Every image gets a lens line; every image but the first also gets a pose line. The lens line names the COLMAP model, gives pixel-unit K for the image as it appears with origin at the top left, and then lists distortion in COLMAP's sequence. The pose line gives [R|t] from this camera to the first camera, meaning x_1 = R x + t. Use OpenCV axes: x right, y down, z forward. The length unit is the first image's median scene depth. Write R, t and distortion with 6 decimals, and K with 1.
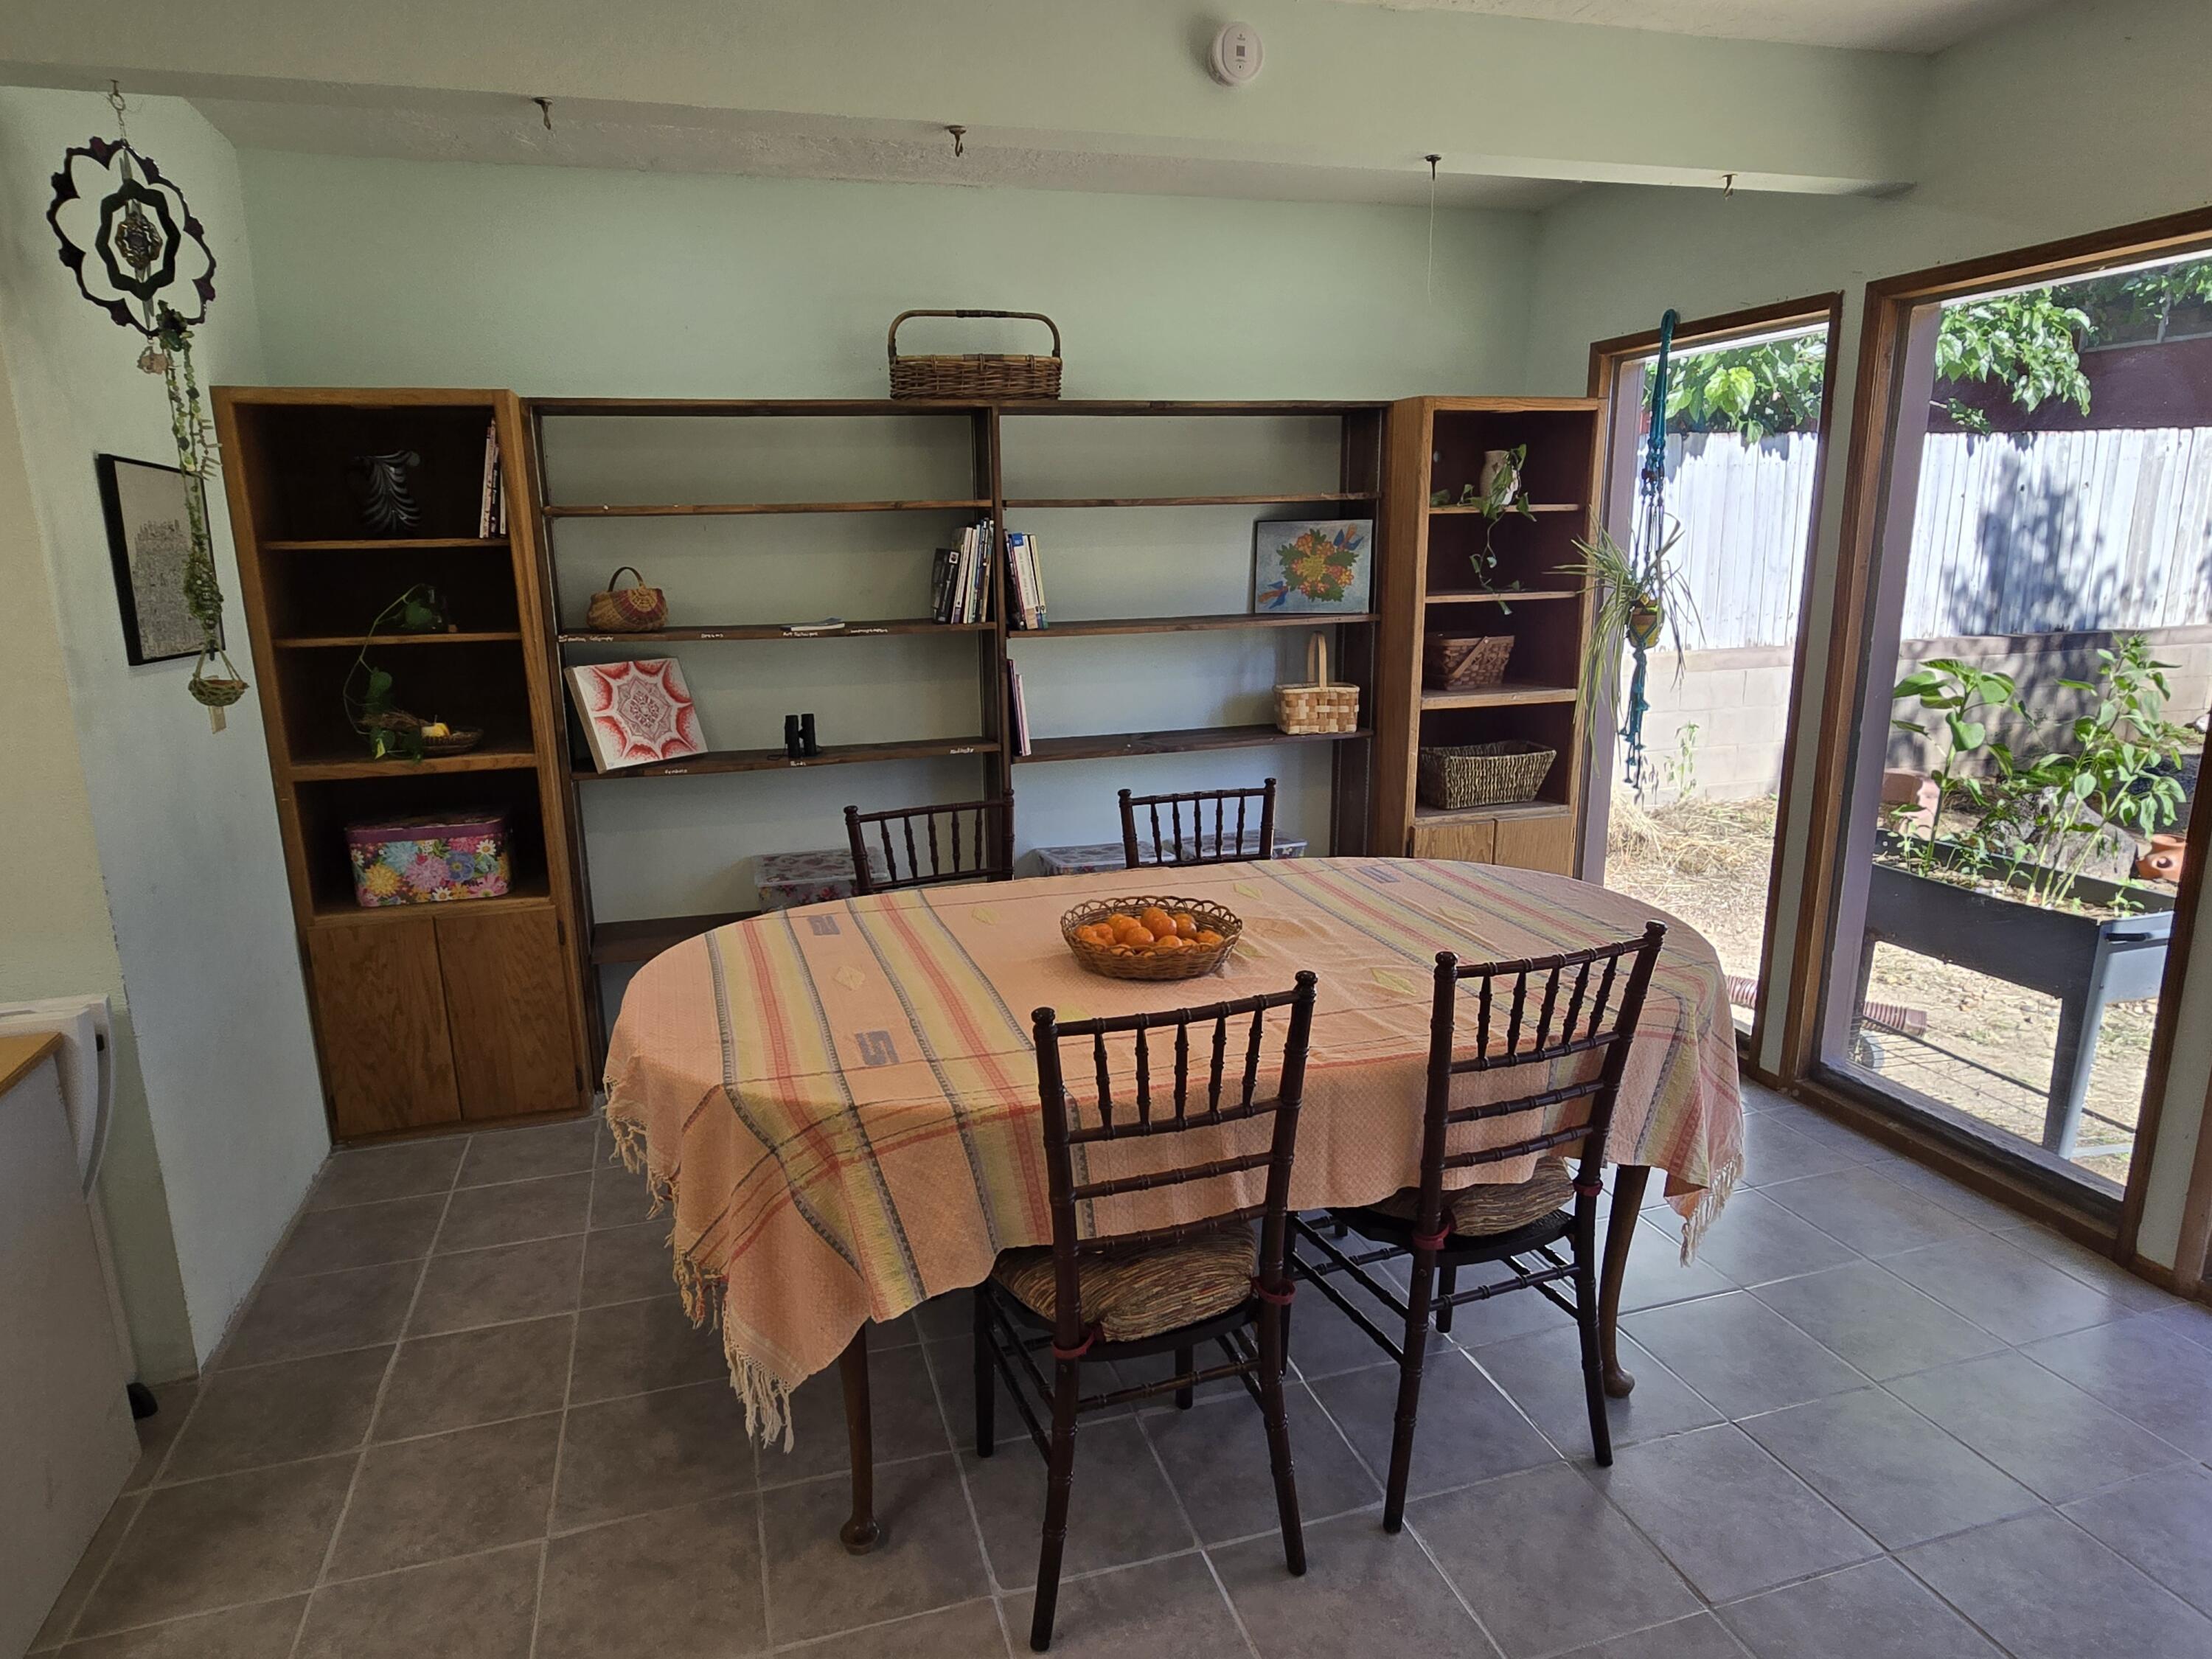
lens RADIAL K [[1286.0, 0, 1102.8], [0, 1286.0, 834.2], [0, 0, 1]] dist [-0.004076, -0.000619]
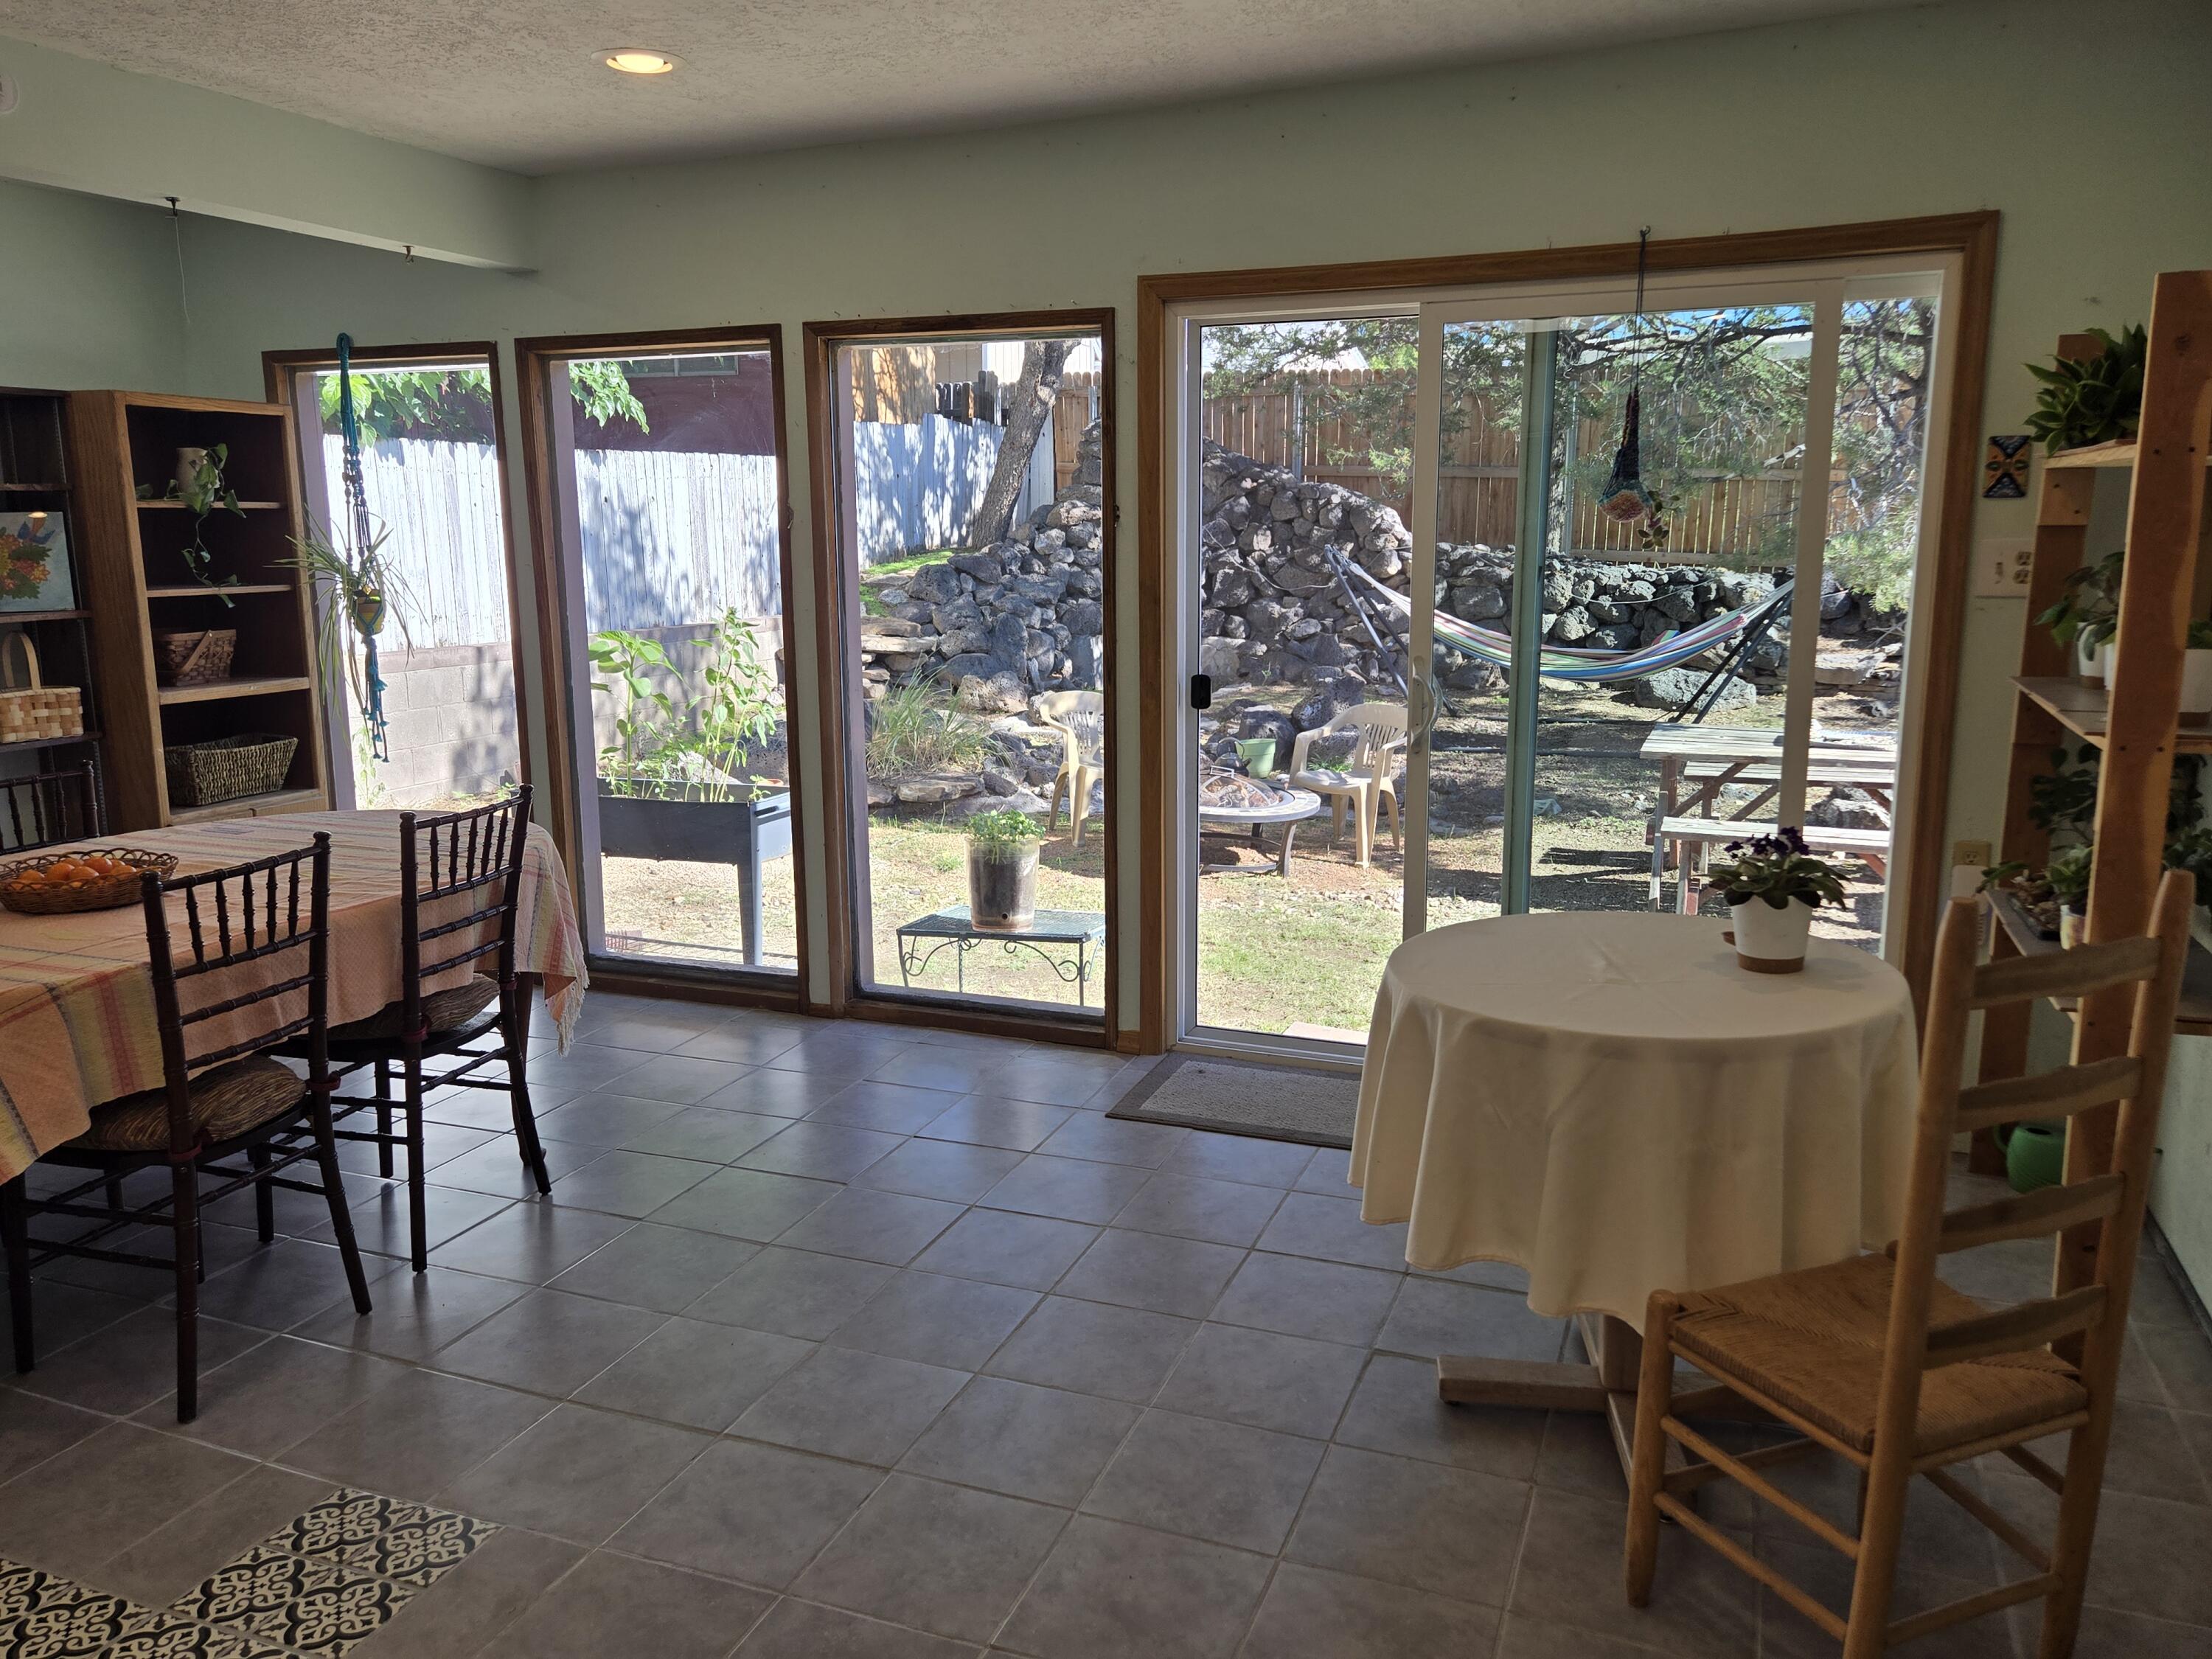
lens RADIAL K [[1649.5, 0, 1108.4], [0, 1649.5, 825.7], [0, 0, 1]] dist [0.044816, -0.027679]
pose [[0.606995, -0.125890, 0.784671, -0.340864], [0.175584, 0.984217, 0.022079, 0.097701], [-0.775066, 0.124374, 0.619519, -0.357229]]
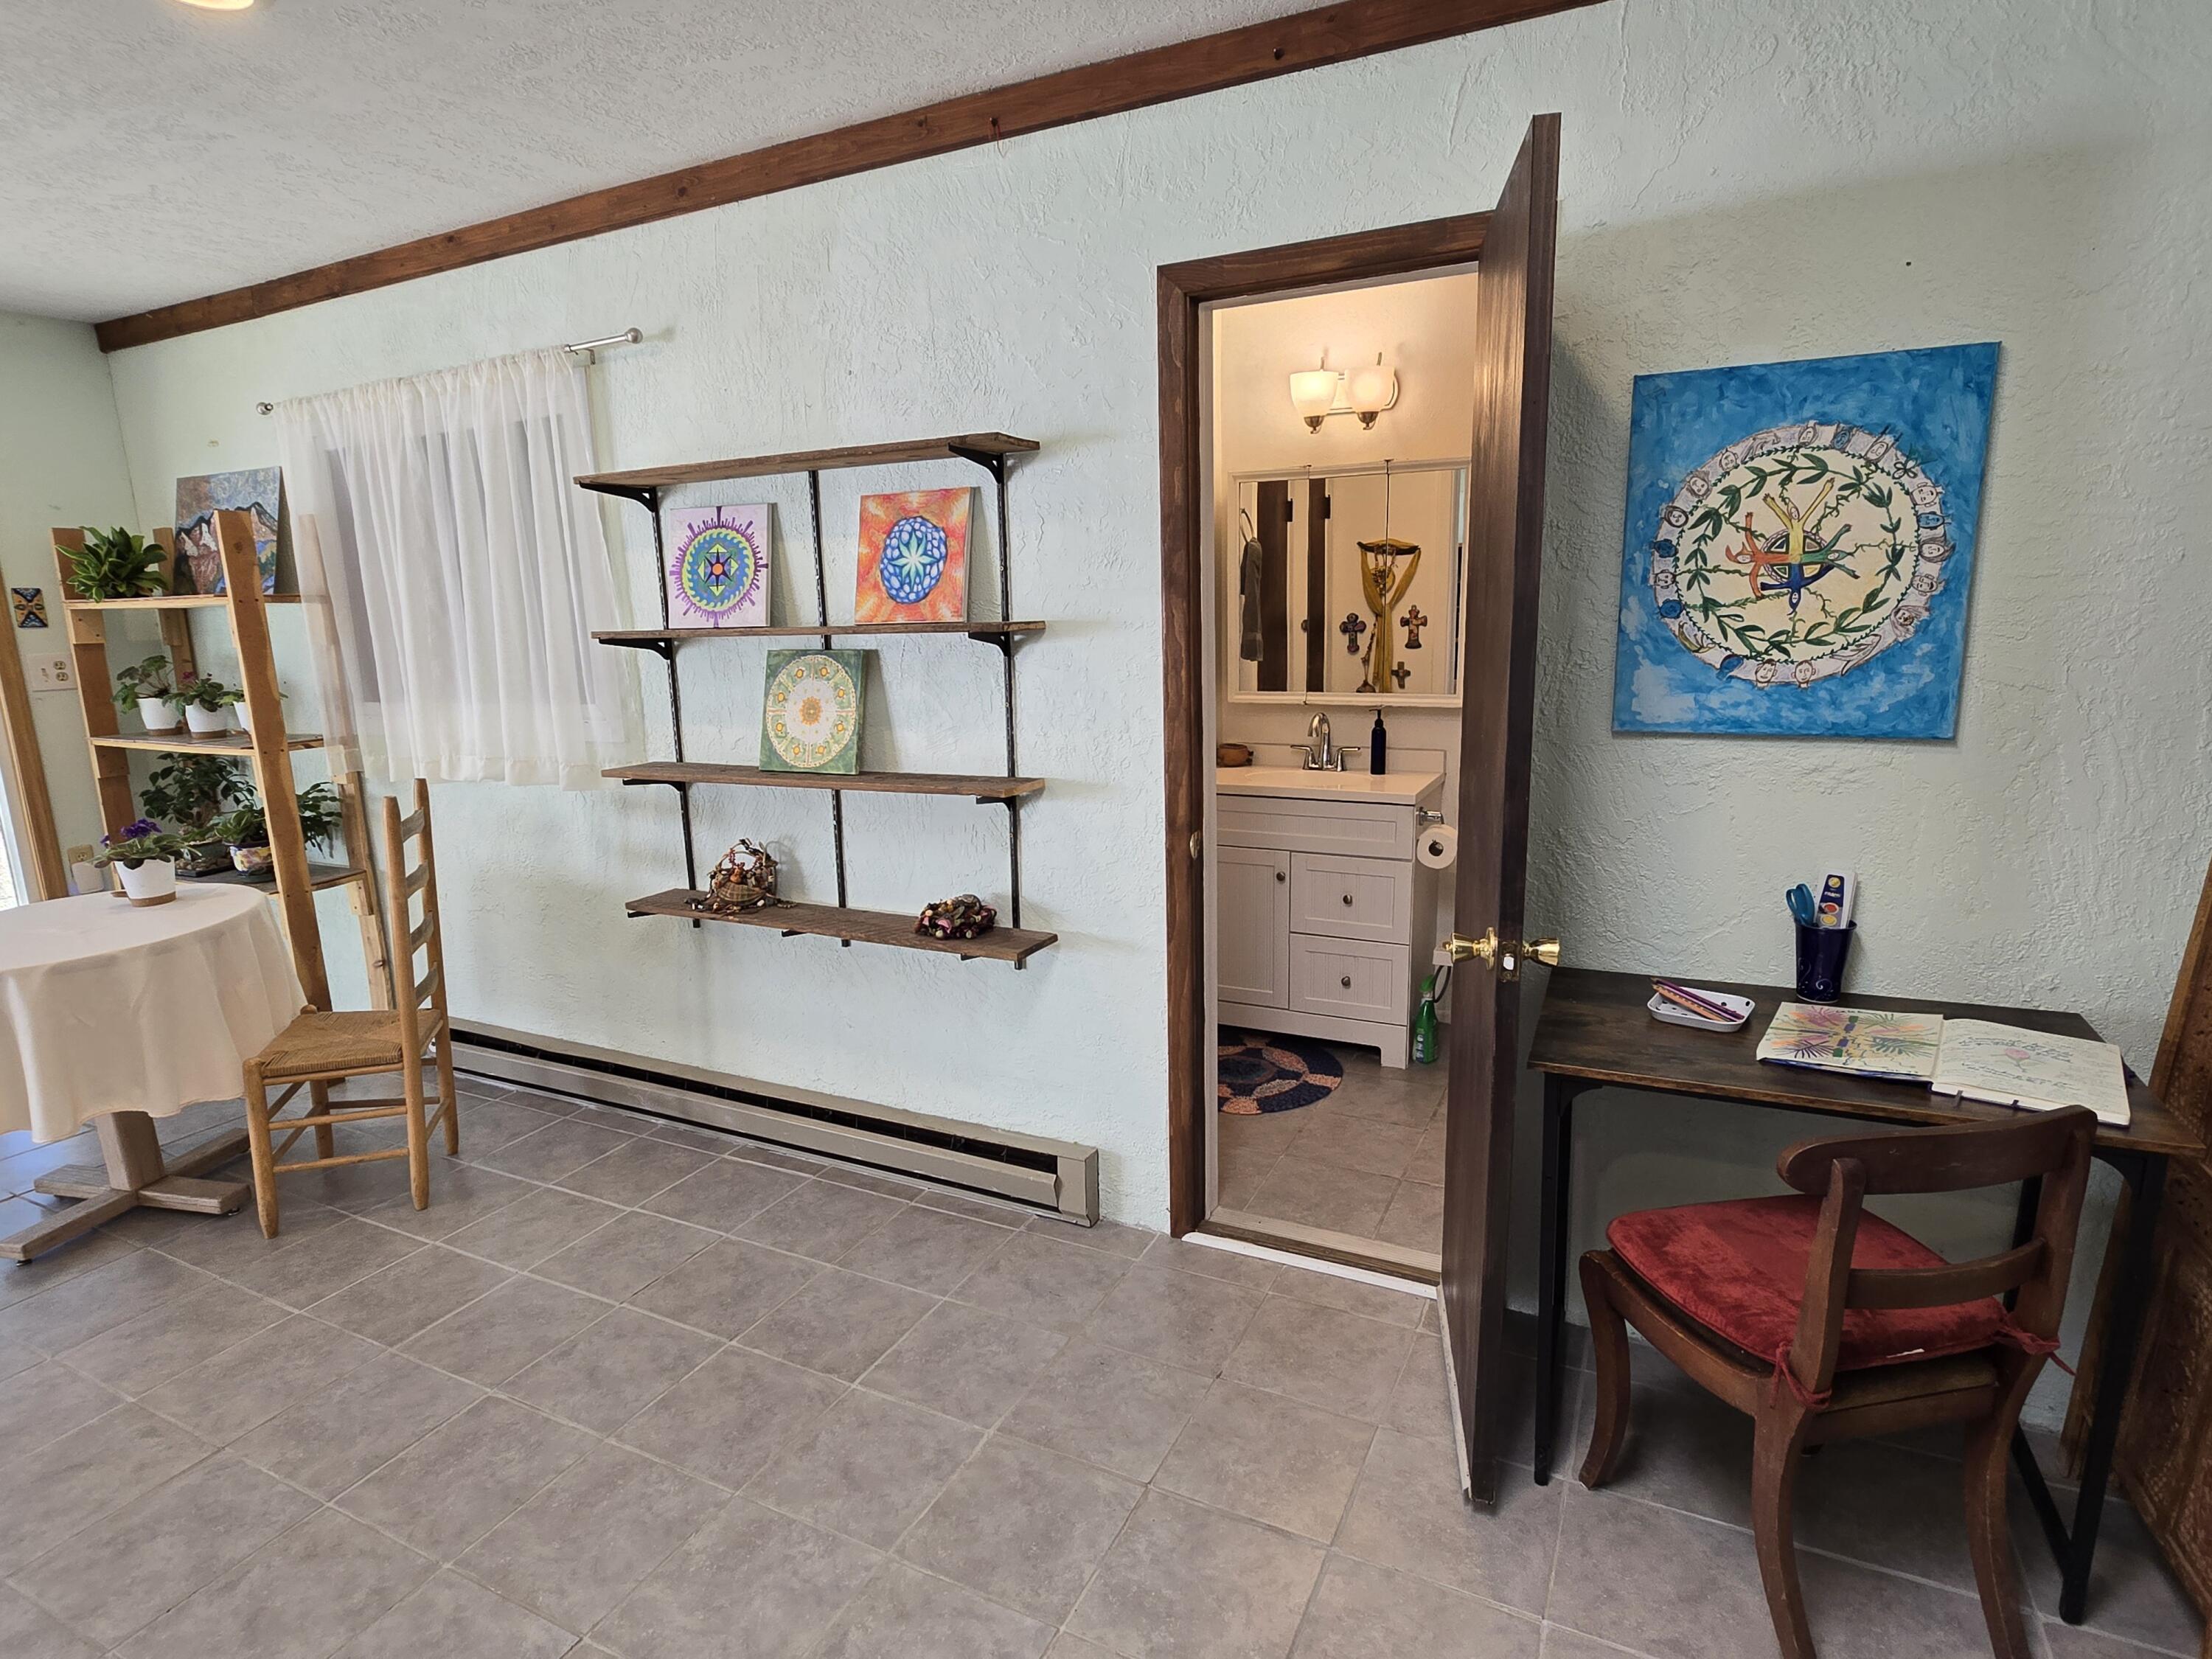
lens RADIAL K [[1169.7, 0, 1102.9], [0, 1169.7, 831.8], [0, 0, 1]] dist [-0.000320, -0.000083]
pose [[-0.733355, -0.087292, 0.674219, -0.695392], [0.197480, 0.921609, 0.334123, 0.025938], [-0.650532, 0.378176, -0.658628, -0.025961]]
